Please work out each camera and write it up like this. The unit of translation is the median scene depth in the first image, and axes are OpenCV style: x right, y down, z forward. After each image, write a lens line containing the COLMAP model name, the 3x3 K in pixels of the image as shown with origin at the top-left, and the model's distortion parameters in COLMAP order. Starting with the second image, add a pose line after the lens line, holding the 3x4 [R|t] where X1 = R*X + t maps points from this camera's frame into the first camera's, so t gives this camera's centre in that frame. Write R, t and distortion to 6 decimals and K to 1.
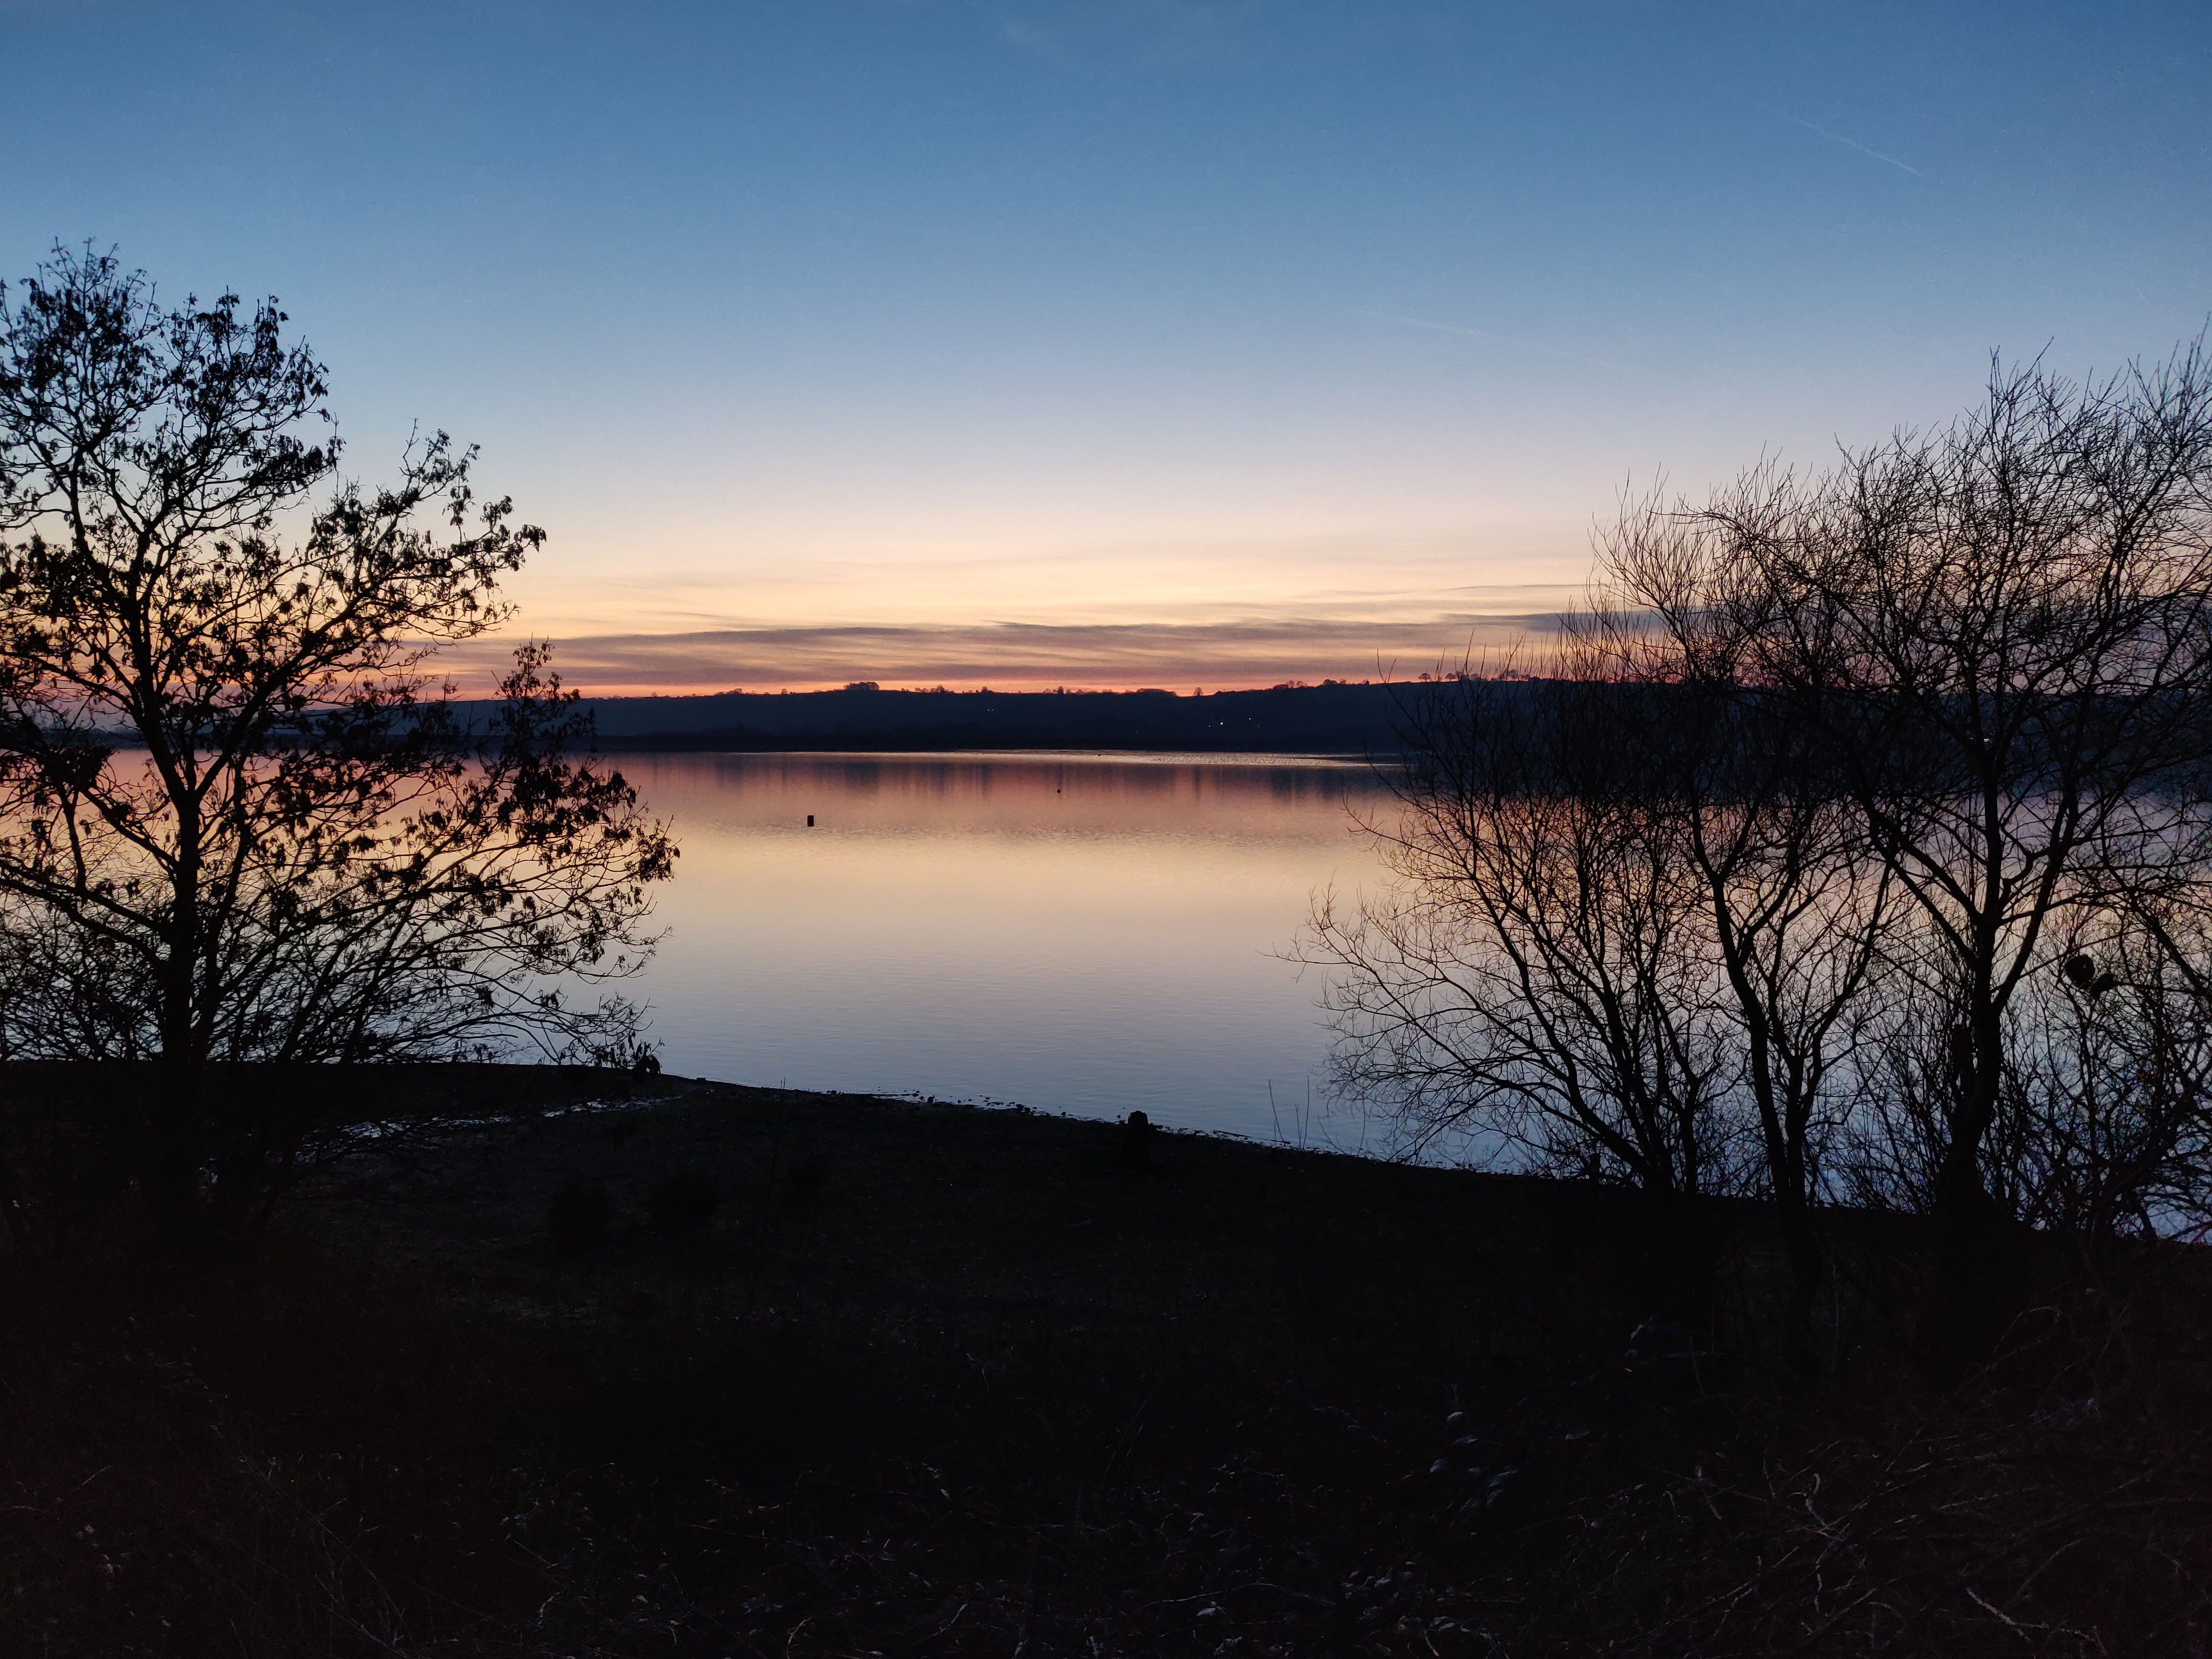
lens RADIAL K [[1616.8, 0, 1111.7], [0, 1616.8, 821.9], [0, 0, 1]] dist [-0.011284, -0.000105]
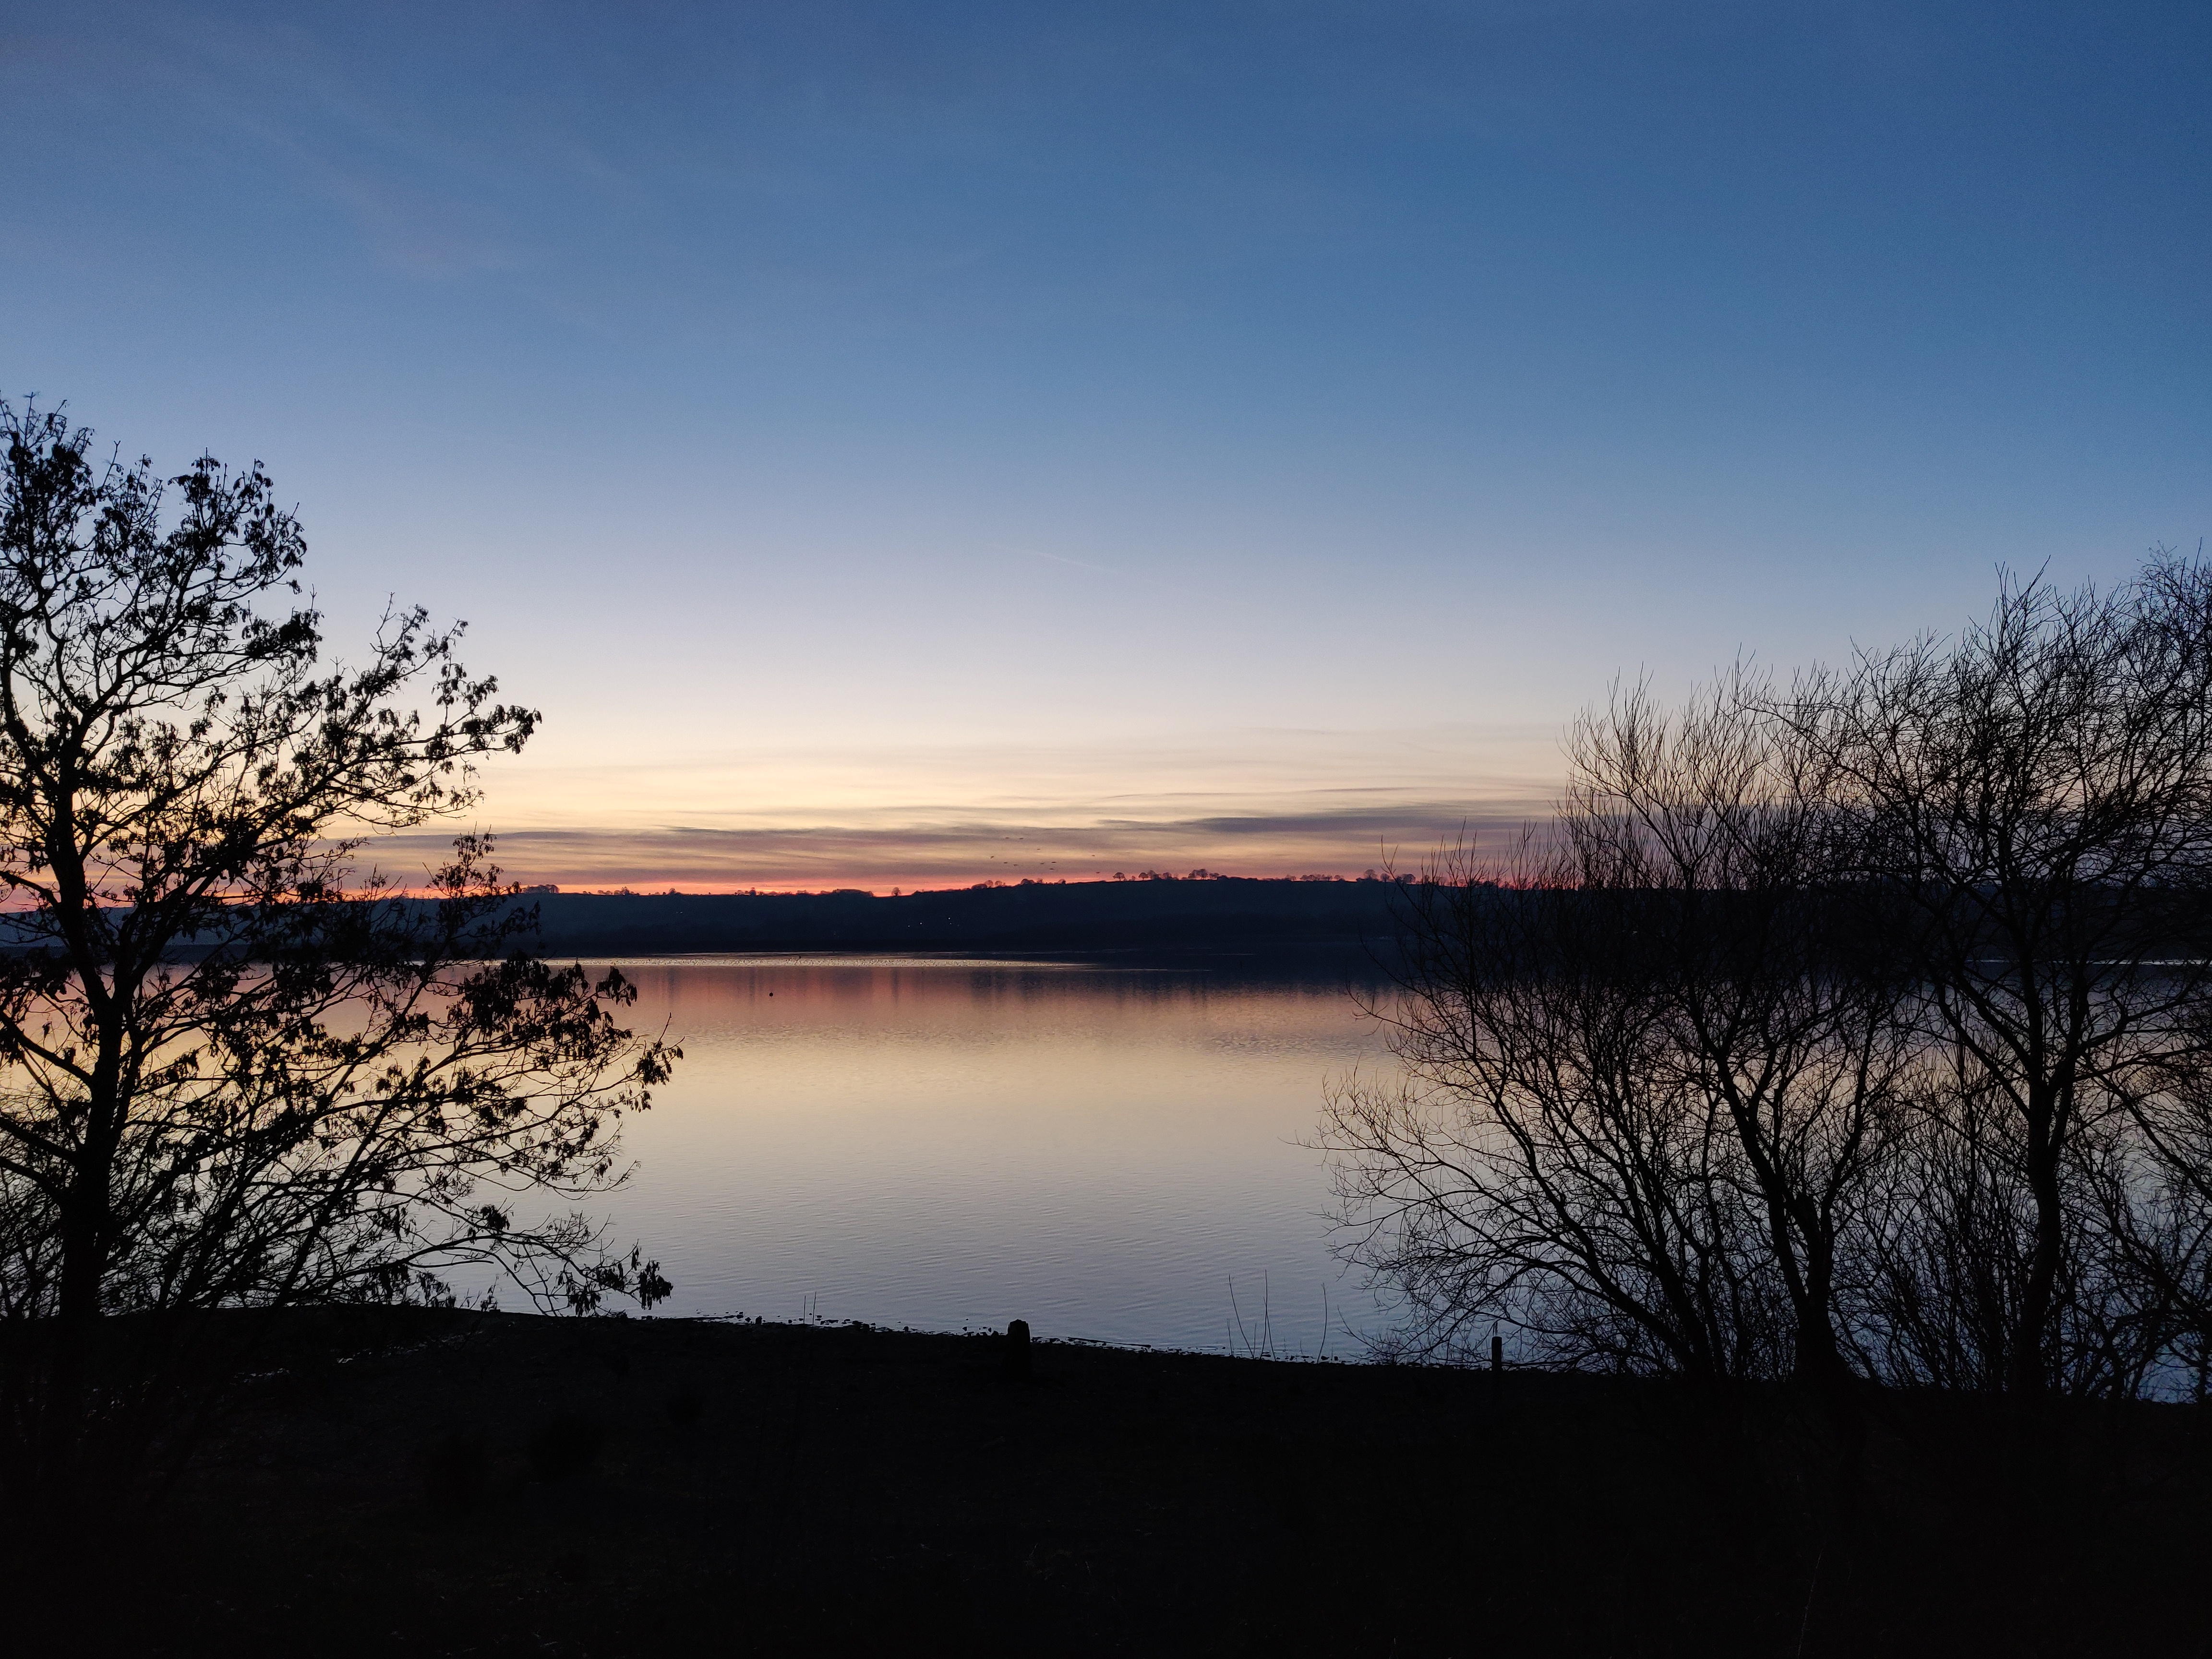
lens RADIAL K [[1616.8, 0, 1111.7], [0, 1616.8, 821.9], [0, 0, 1]] dist [-0.011284, -0.000105]
pose [[0.985918, -0.001261, 0.167226, -0.178224], [0.021771, 0.992429, -0.120874, 0.004789], [-0.165808, 0.122812, 0.978481, 0.028130]]
